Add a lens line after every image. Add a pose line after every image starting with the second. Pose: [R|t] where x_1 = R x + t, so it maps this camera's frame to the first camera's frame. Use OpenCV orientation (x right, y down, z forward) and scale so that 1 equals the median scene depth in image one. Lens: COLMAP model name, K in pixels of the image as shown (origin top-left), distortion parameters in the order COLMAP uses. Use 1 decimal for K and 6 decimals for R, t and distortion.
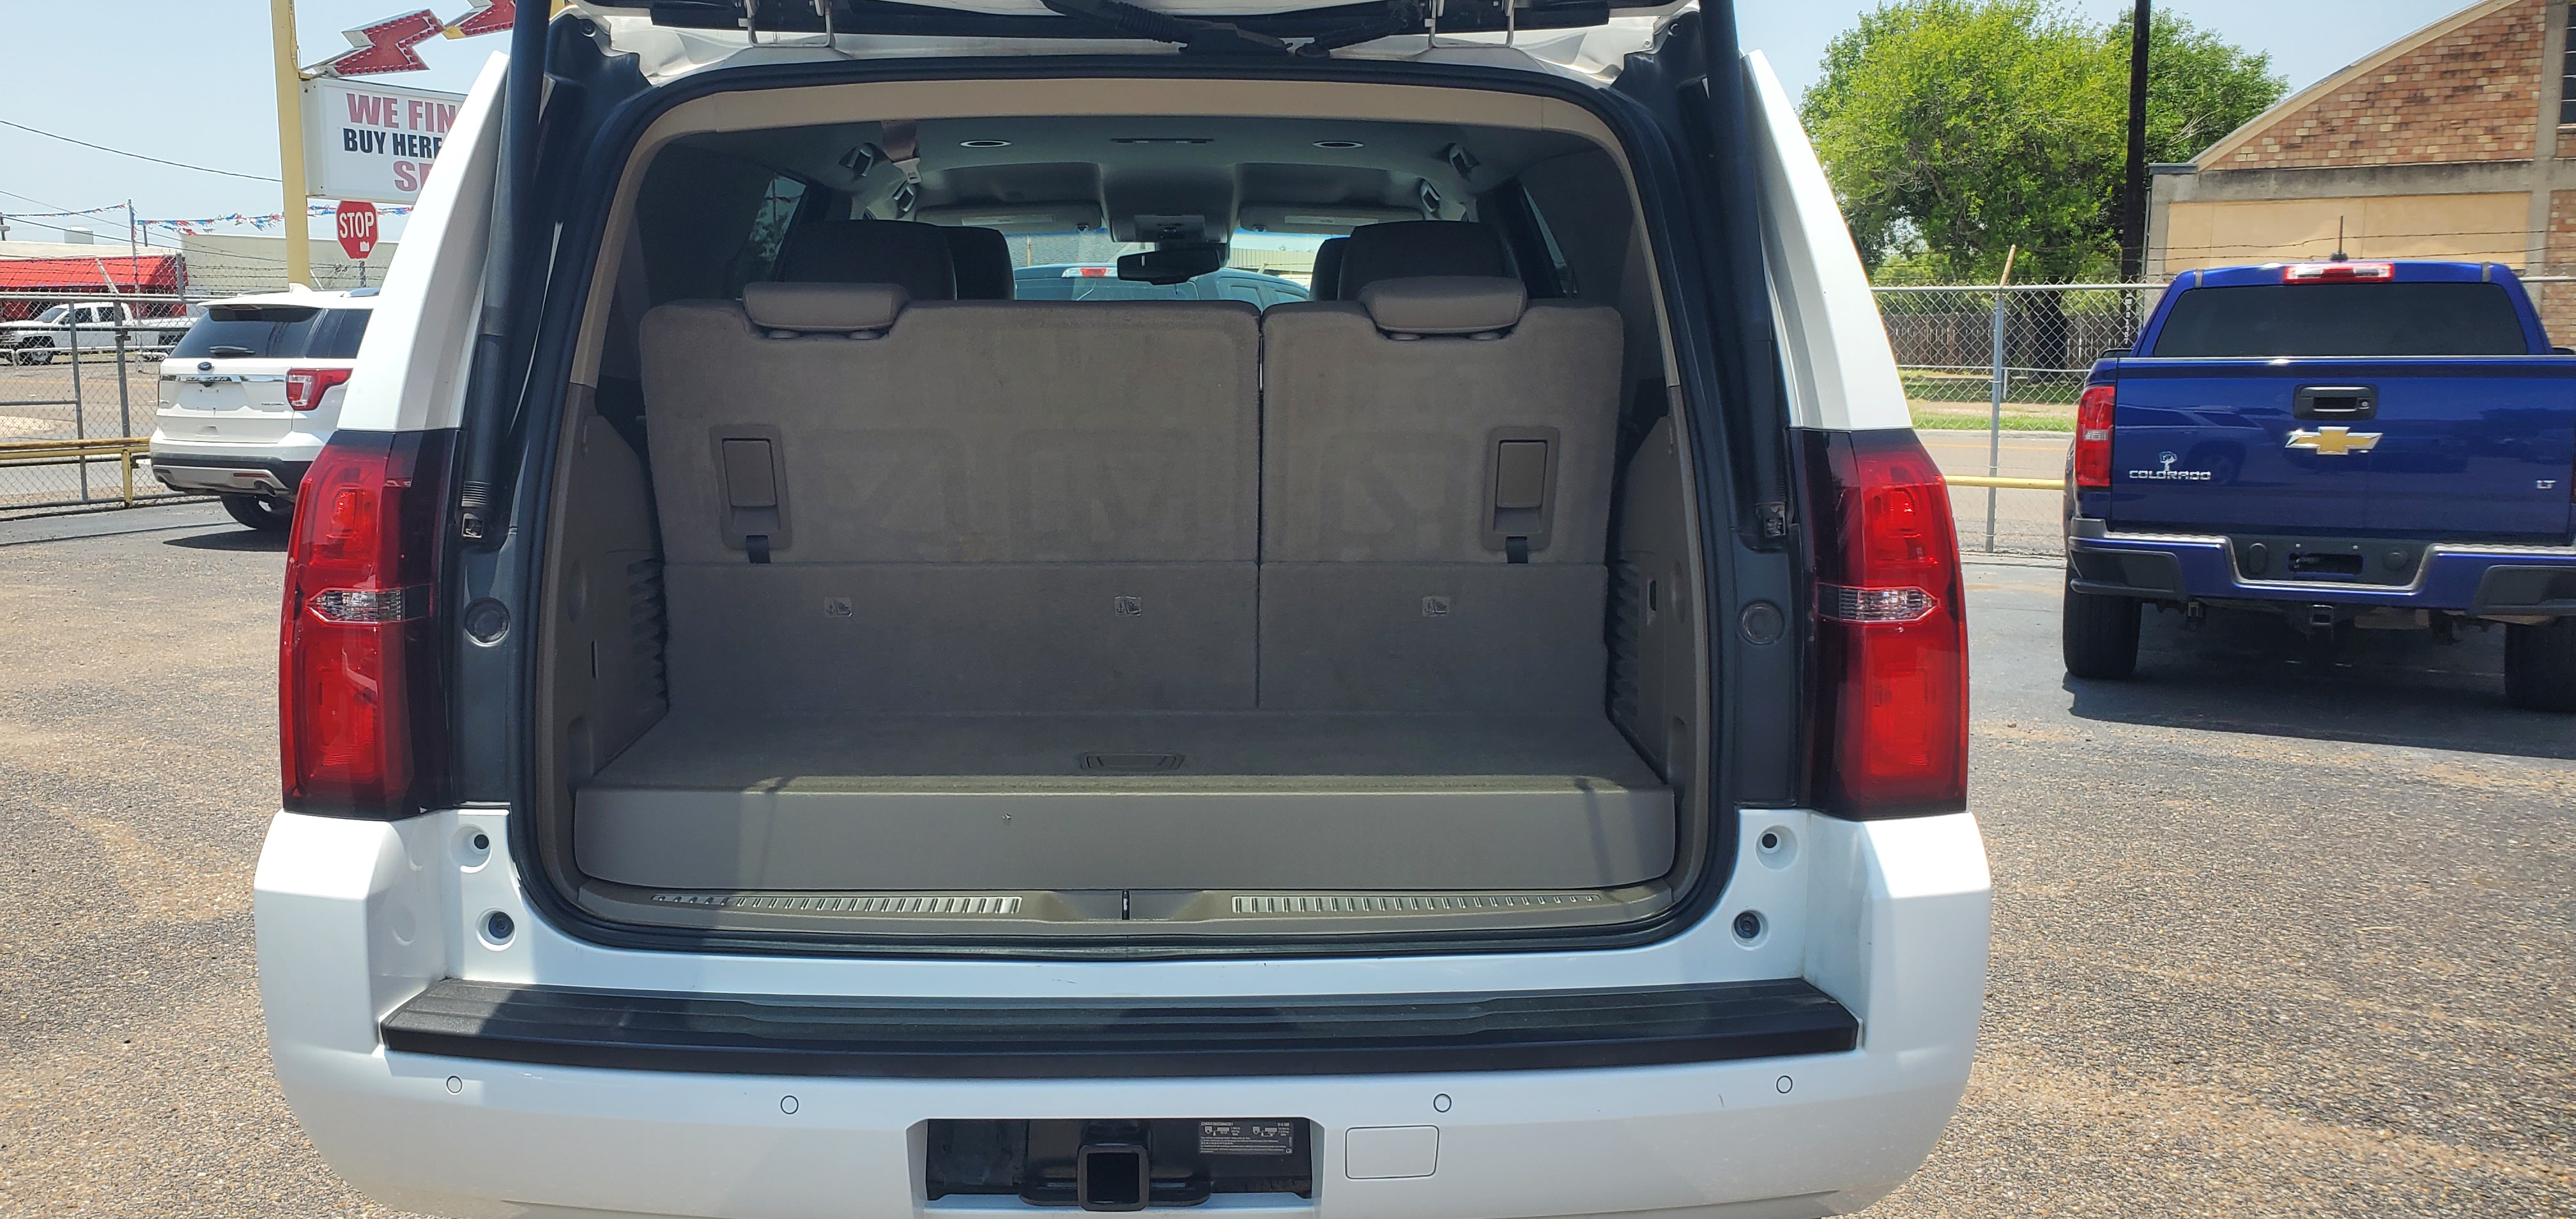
lens RADIAL K [[2015.1, 0, 1264.6], [0, 2015.1, 612.1], [0, 0, 1]] dist [0.057363, -0.042144]
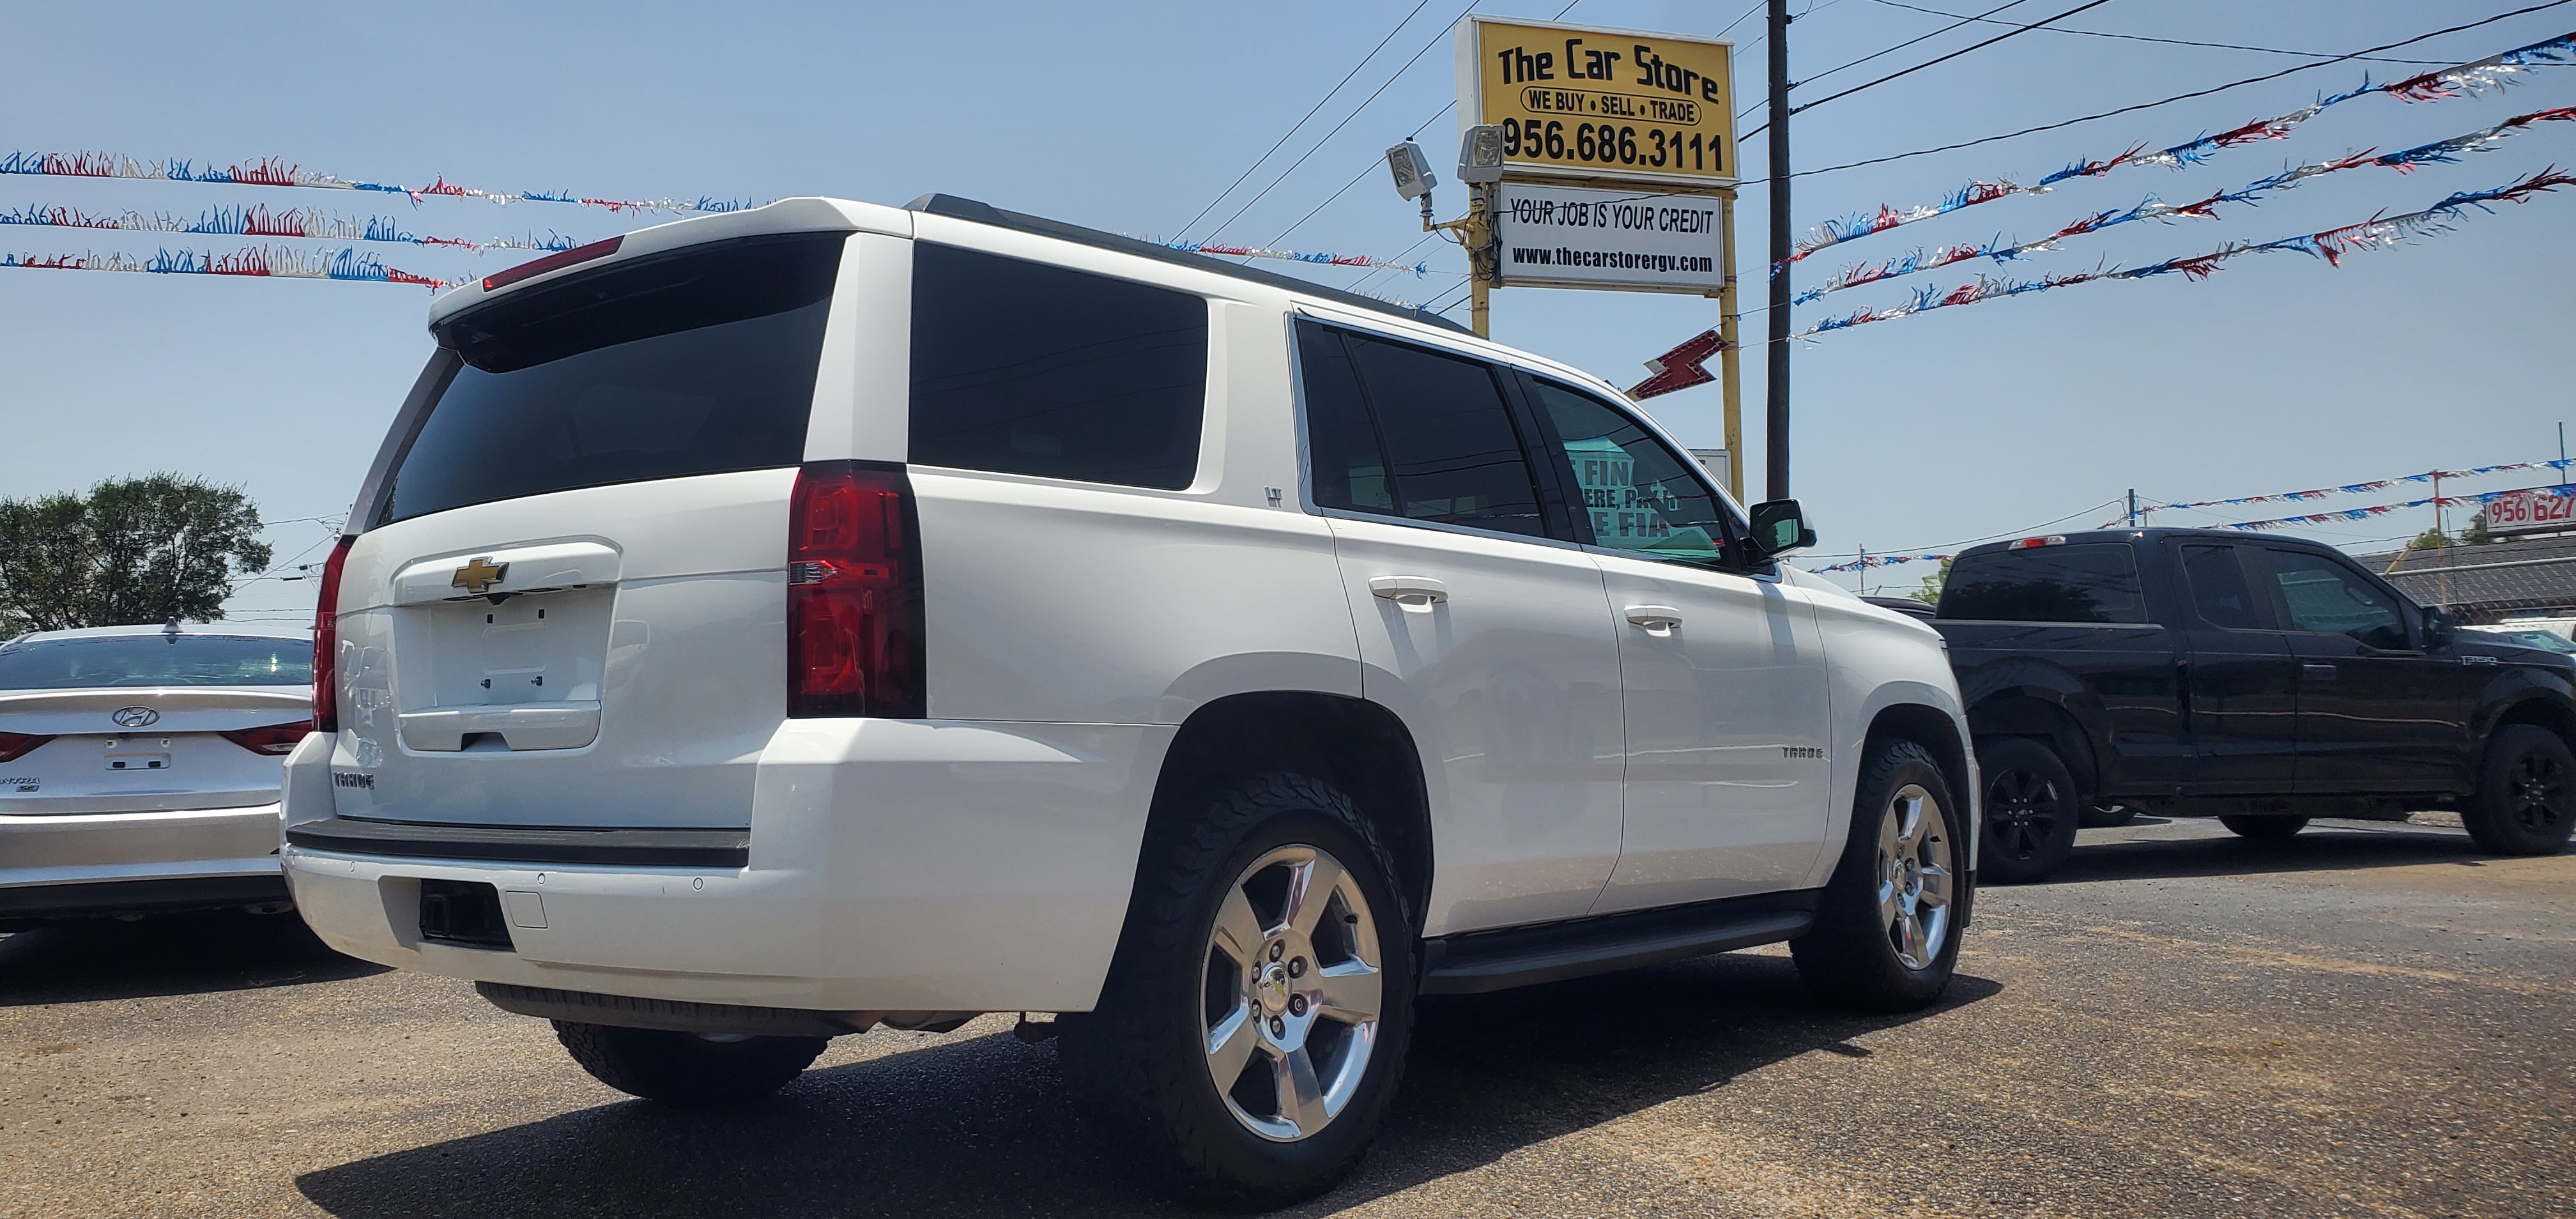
lens RADIAL K [[2015.1, 0, 1236.7], [0, 2015.1, 601.9], [0, 0, 1]] dist [0.057363, -0.042144]
pose [[0.754569, -0.057049, -0.653736, 1.524779], [-0.063922, 0.985086, -0.159746, 0.238607], [0.653100, 0.162328, 0.739669, 0.108569]]
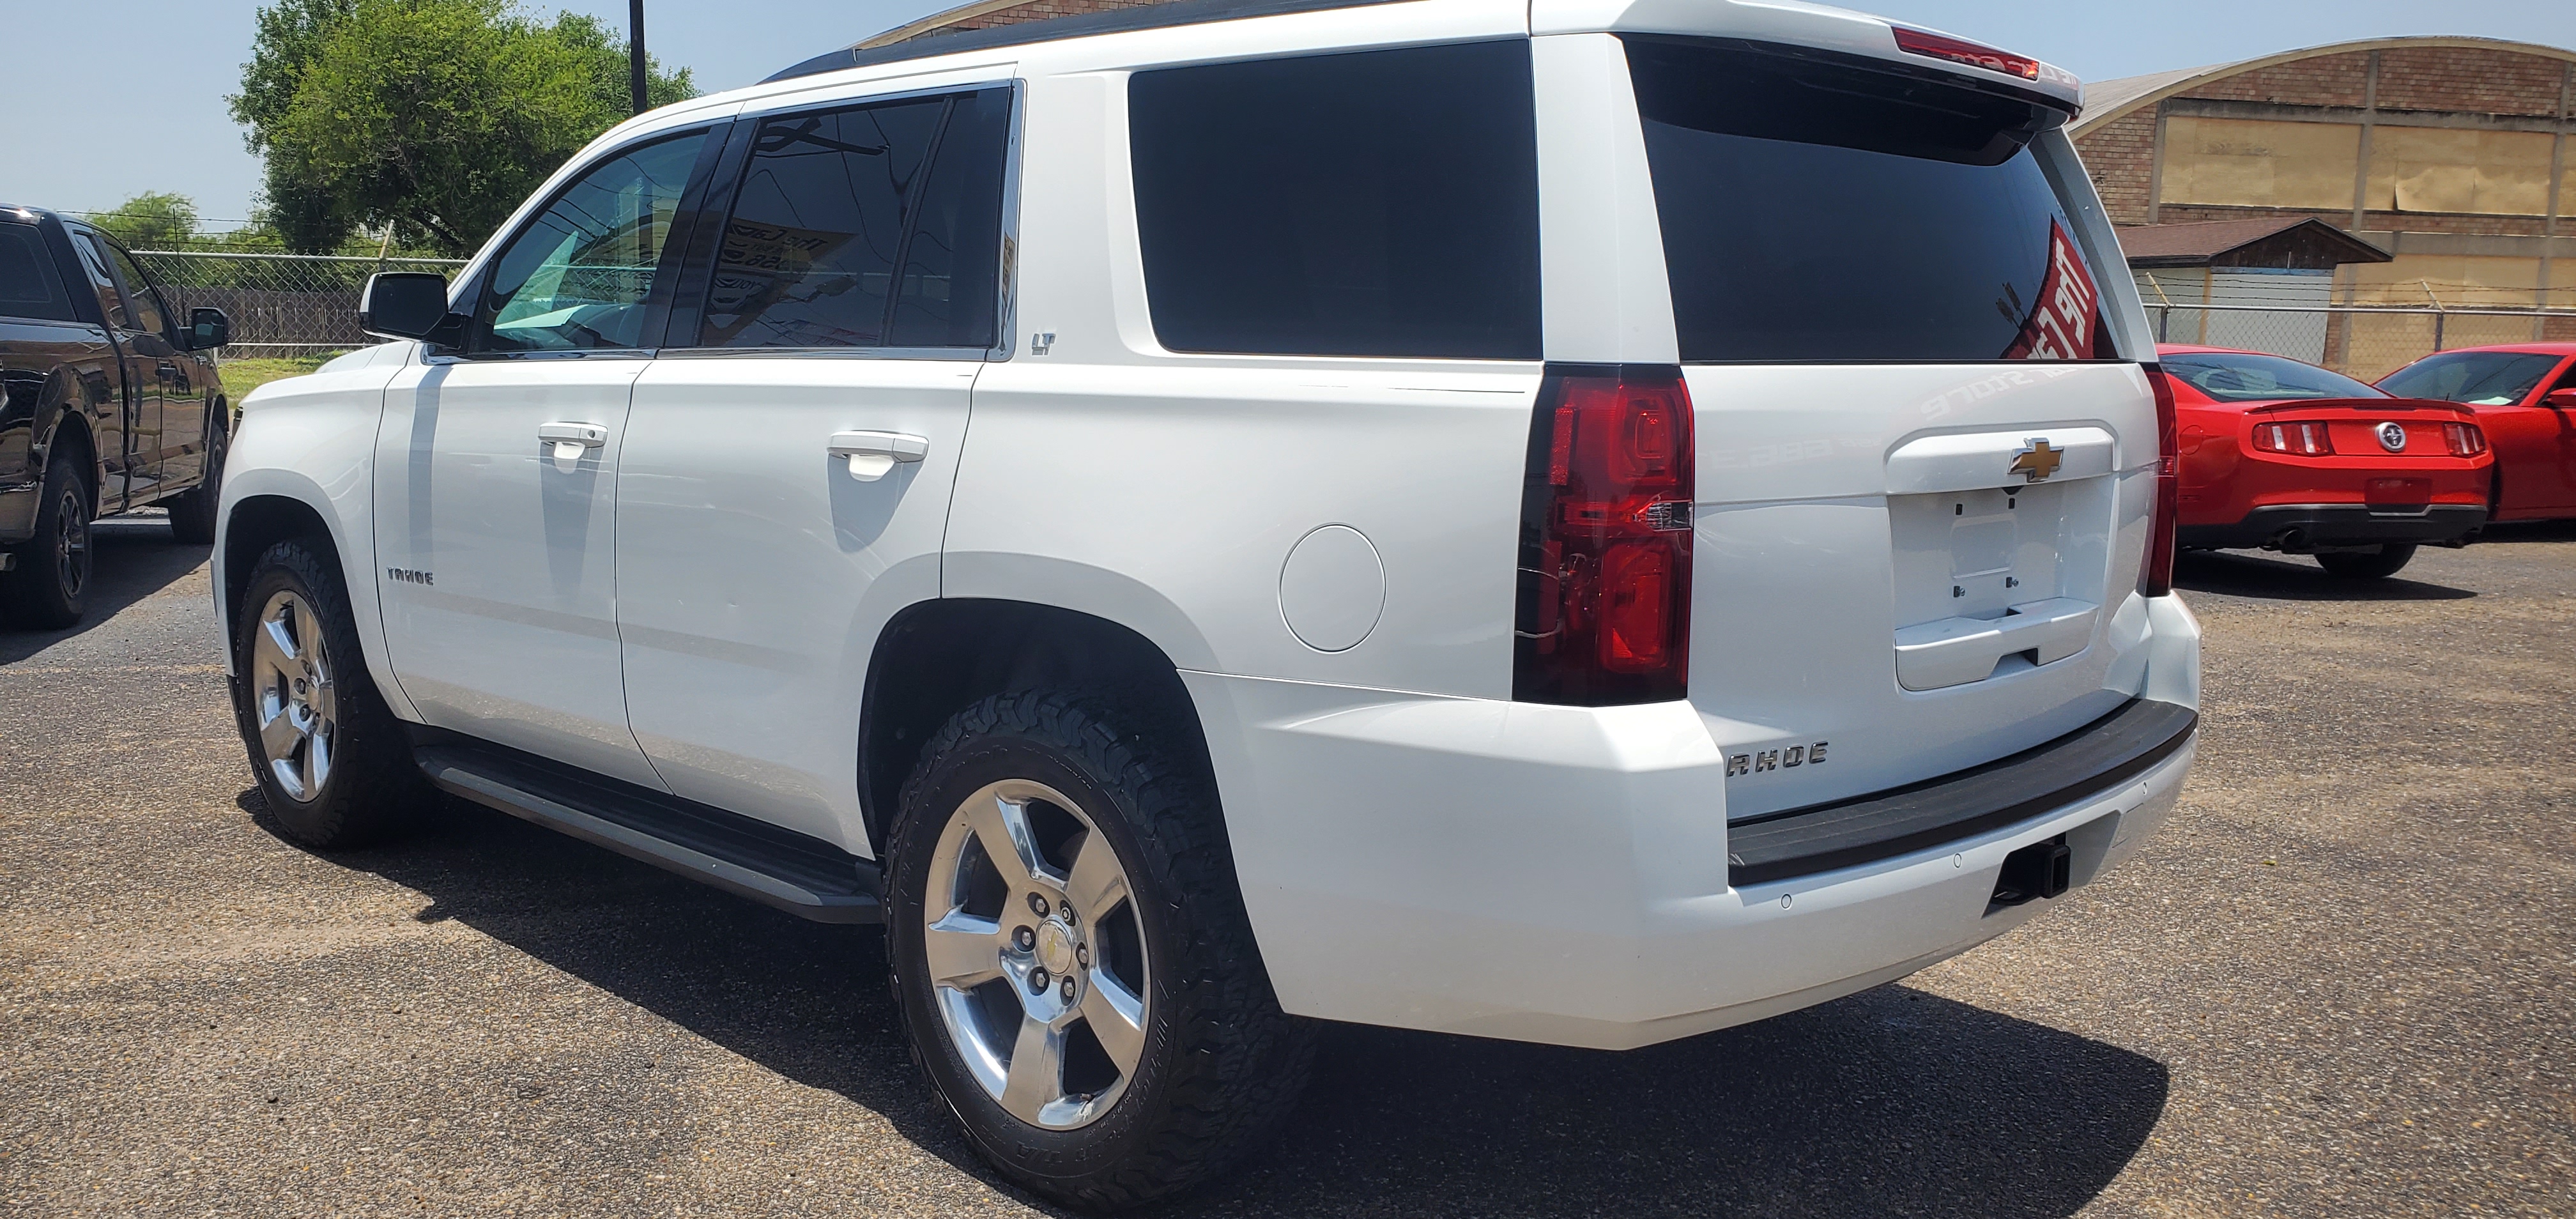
lens RADIAL K [[2015.1, 0, 1294.0], [0, 2015.1, 609.0], [0, 0, 1]] dist [0.057363, -0.042144]
pose [[0.695222, -0.091088, 0.713001, -1.426274], [0.082901, 0.995480, 0.046342, -0.021787], [-0.713999, 0.026890, 0.699630, 0.346720]]
